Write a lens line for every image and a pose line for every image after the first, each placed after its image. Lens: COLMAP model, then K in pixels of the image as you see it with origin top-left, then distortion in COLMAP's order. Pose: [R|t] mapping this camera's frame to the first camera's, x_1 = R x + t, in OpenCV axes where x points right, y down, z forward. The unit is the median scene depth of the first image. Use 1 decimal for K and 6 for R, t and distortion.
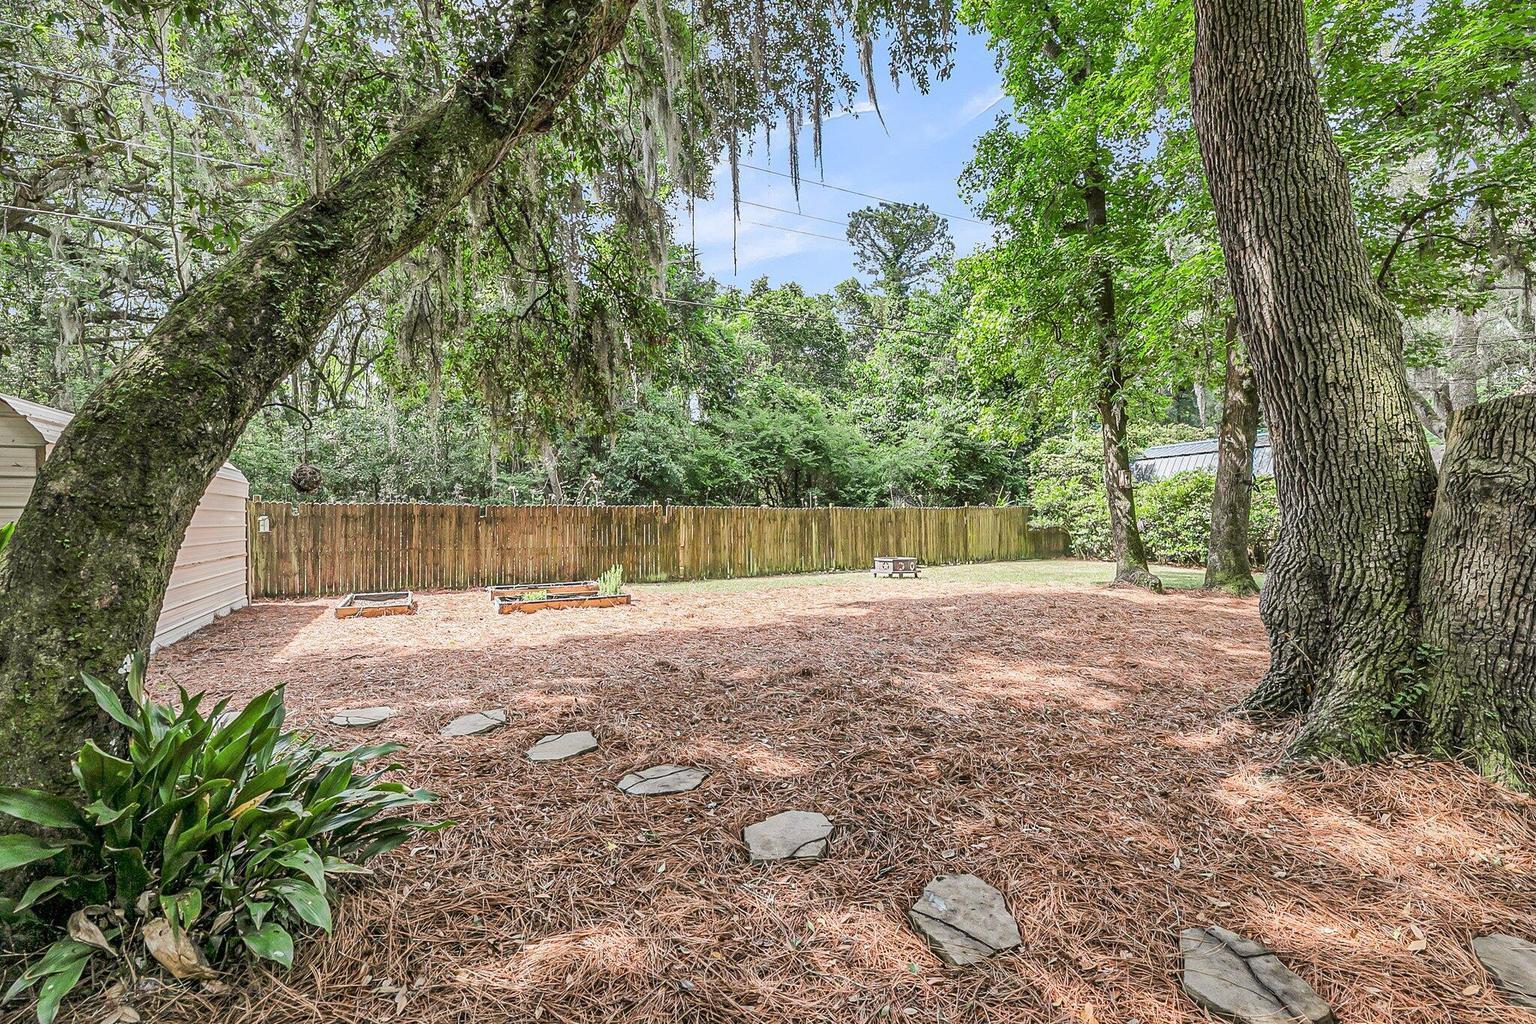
lens RADIAL K [[635.3, 0, 768.0], [0, 635.3, 512.0], [0, 0, 1]] dist [-0.003229, -0.000410]
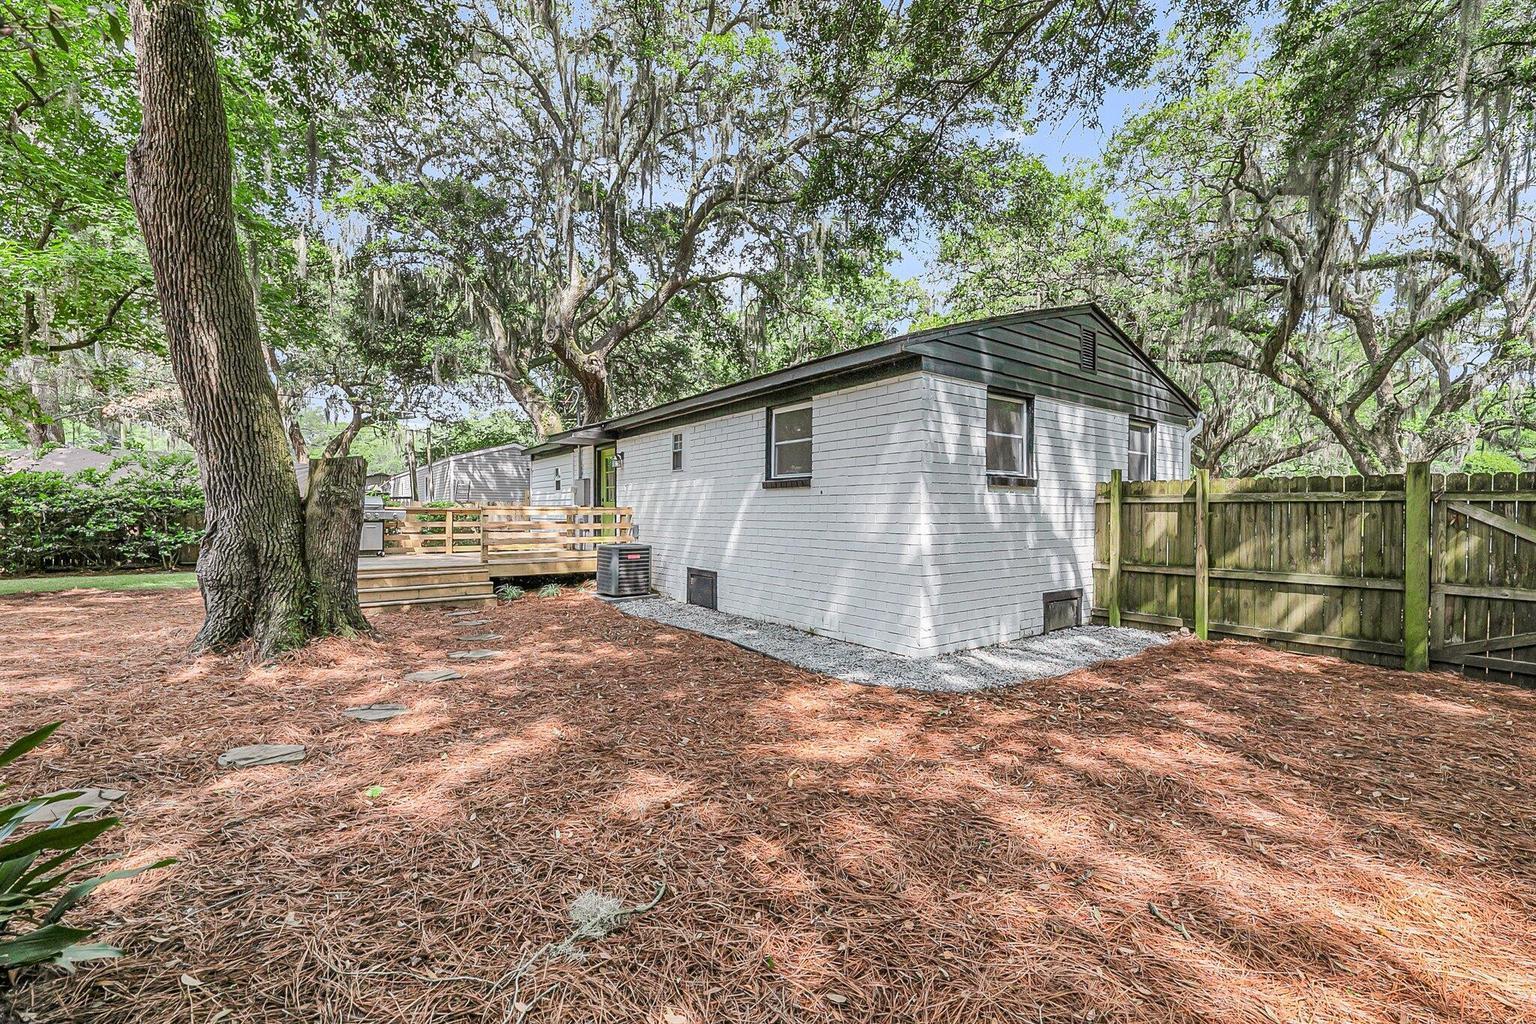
lens RADIAL K [[635.3, 0, 768.0], [0, 635.3, 512.0], [0, 0, 1]] dist [-0.003229, -0.000410]
pose [[-0.190594, 0.003956, 0.981661, -1.043398], [-0.007446, 0.999957, -0.005475, 0.001250], [-0.981641, -0.008353, -0.190557, 0.022639]]
